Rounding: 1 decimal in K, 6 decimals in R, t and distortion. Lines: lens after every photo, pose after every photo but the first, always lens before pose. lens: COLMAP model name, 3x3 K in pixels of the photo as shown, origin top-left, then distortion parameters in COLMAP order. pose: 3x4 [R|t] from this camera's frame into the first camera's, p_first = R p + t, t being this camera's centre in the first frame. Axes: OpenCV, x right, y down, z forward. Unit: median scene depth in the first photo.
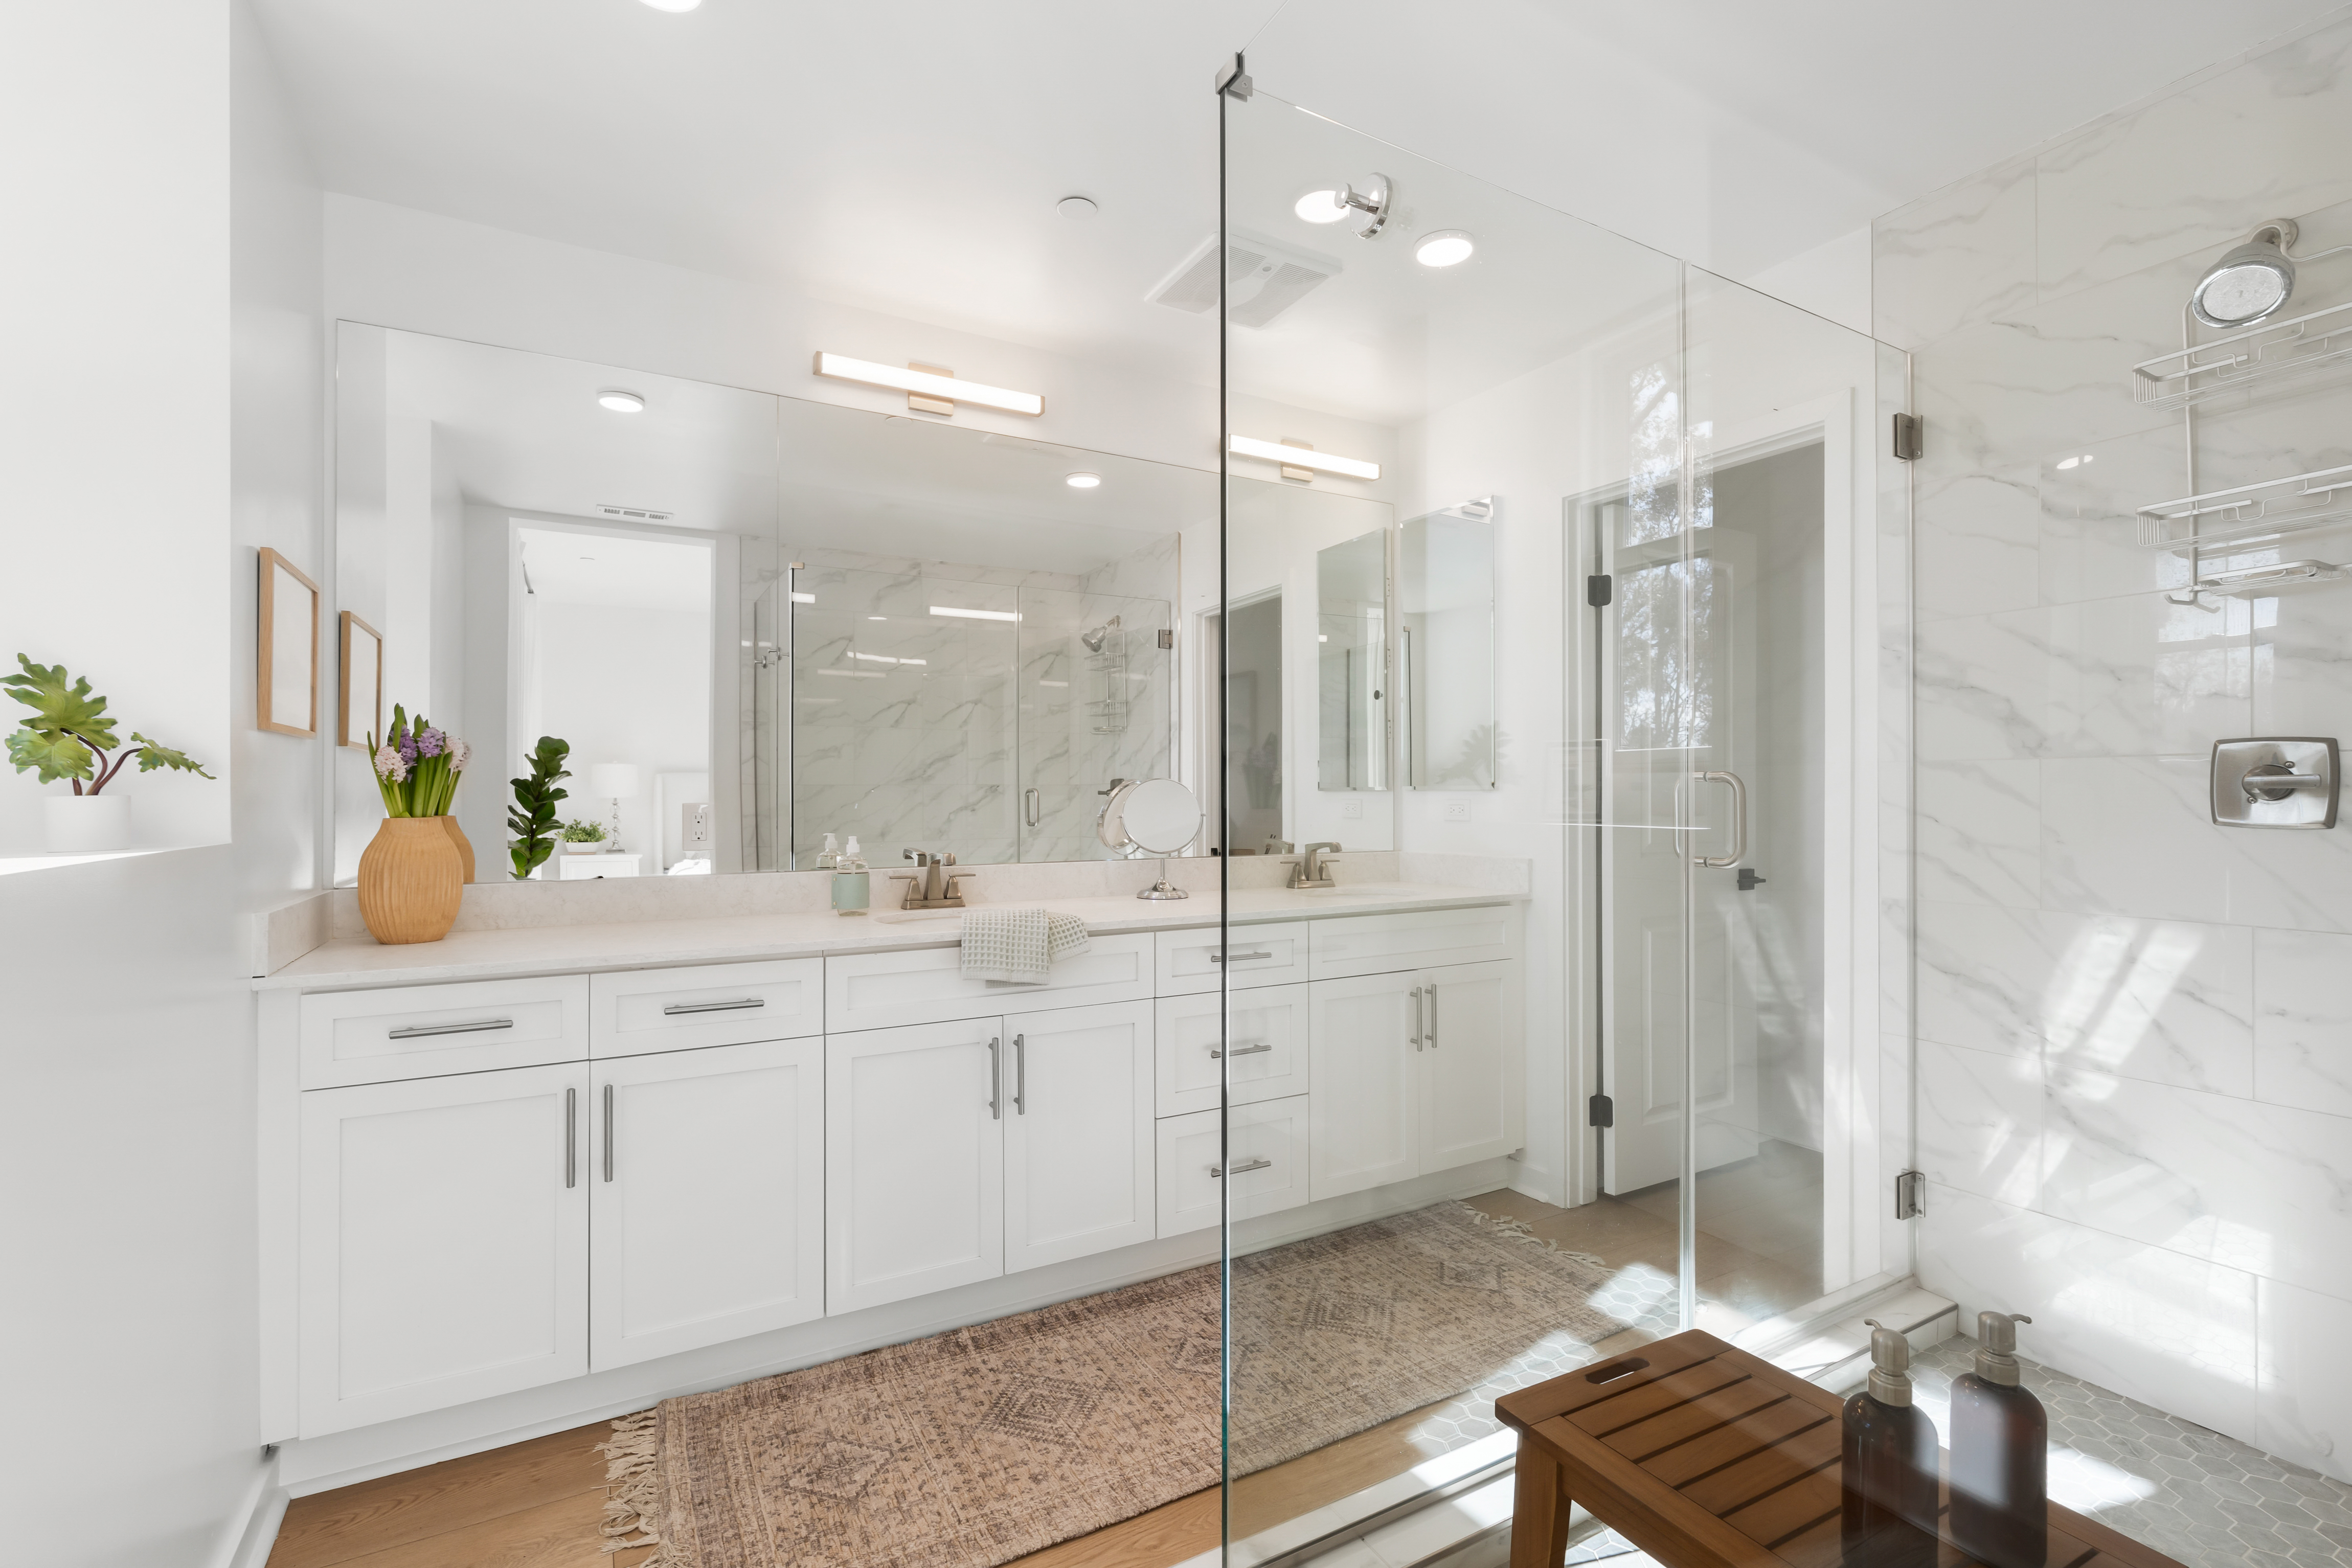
lens RADIAL K [[1062.8, 0, 1176.0], [0, 1062.8, 784.0], [0, 0, 1]] dist [0.000758, -0.000311]
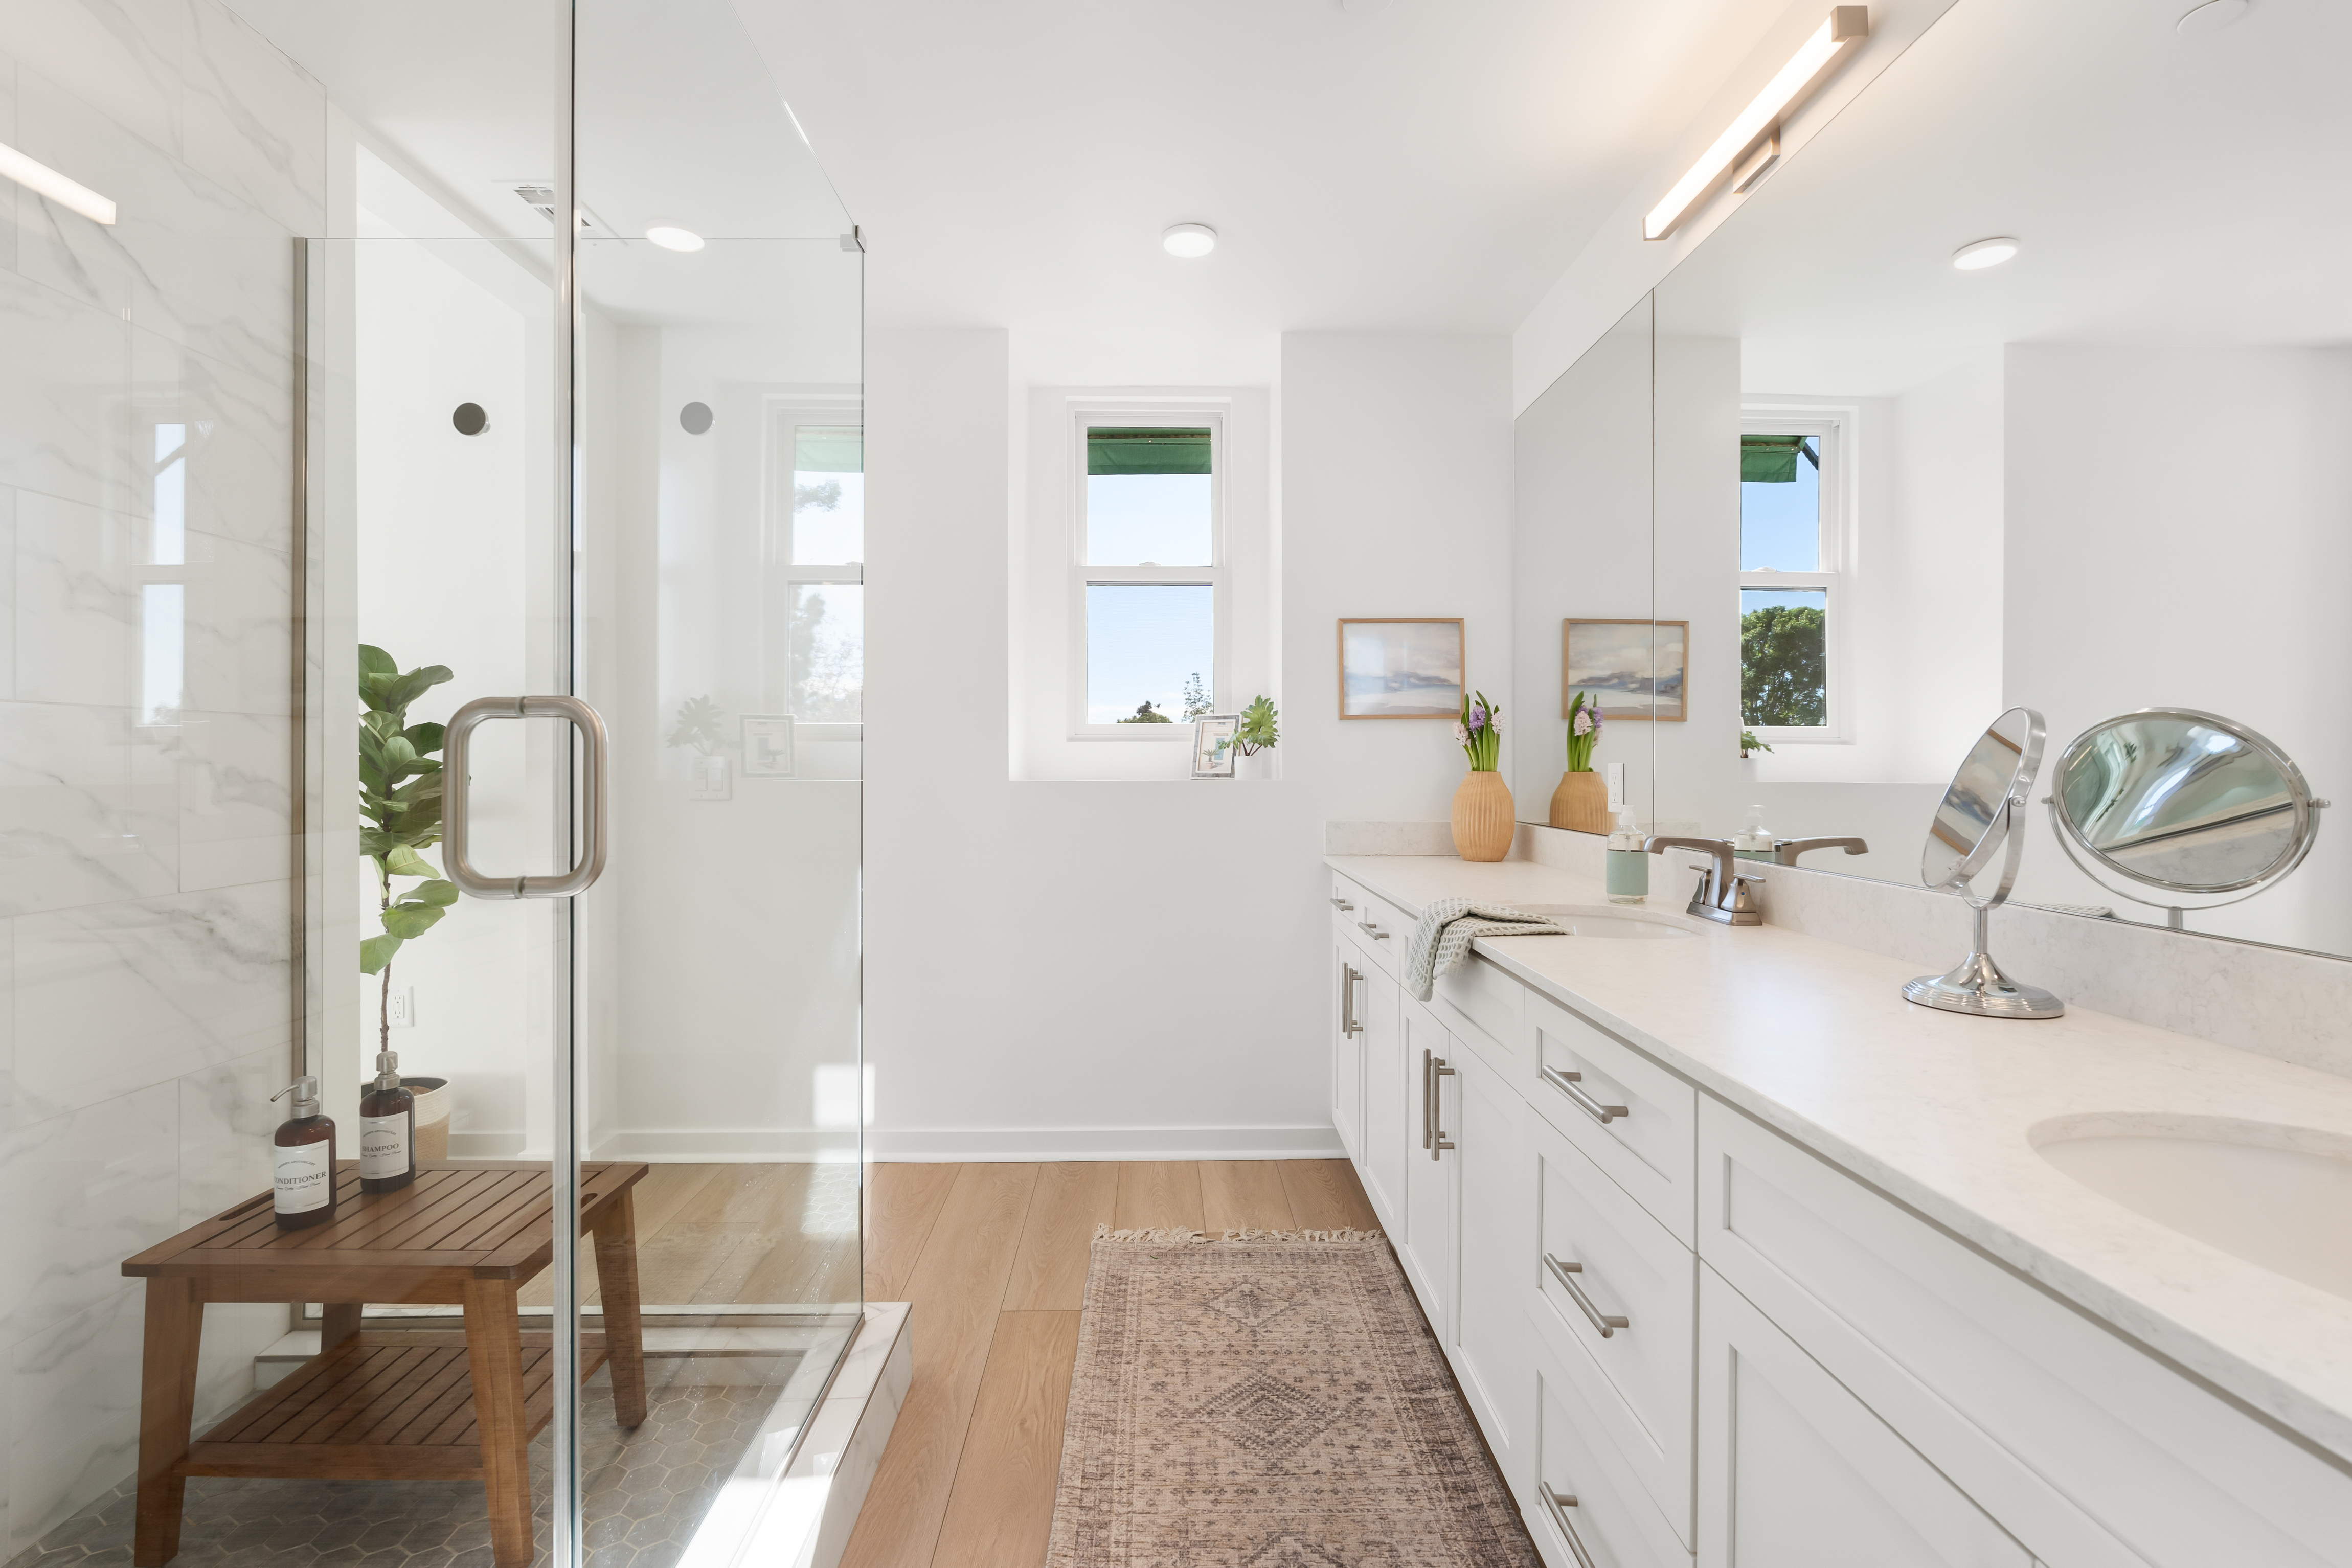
lens RADIAL K [[1062.8, 0, 1176.0], [0, 1062.8, 784.0], [0, 0, 1]] dist [0.000758, -0.000311]
pose [[-0.485370, 0.019372, -0.874094, 0.736237], [0.006246, 0.999806, 0.018689, 0.021112], [0.874287, 0.003612, -0.485397, 1.427724]]
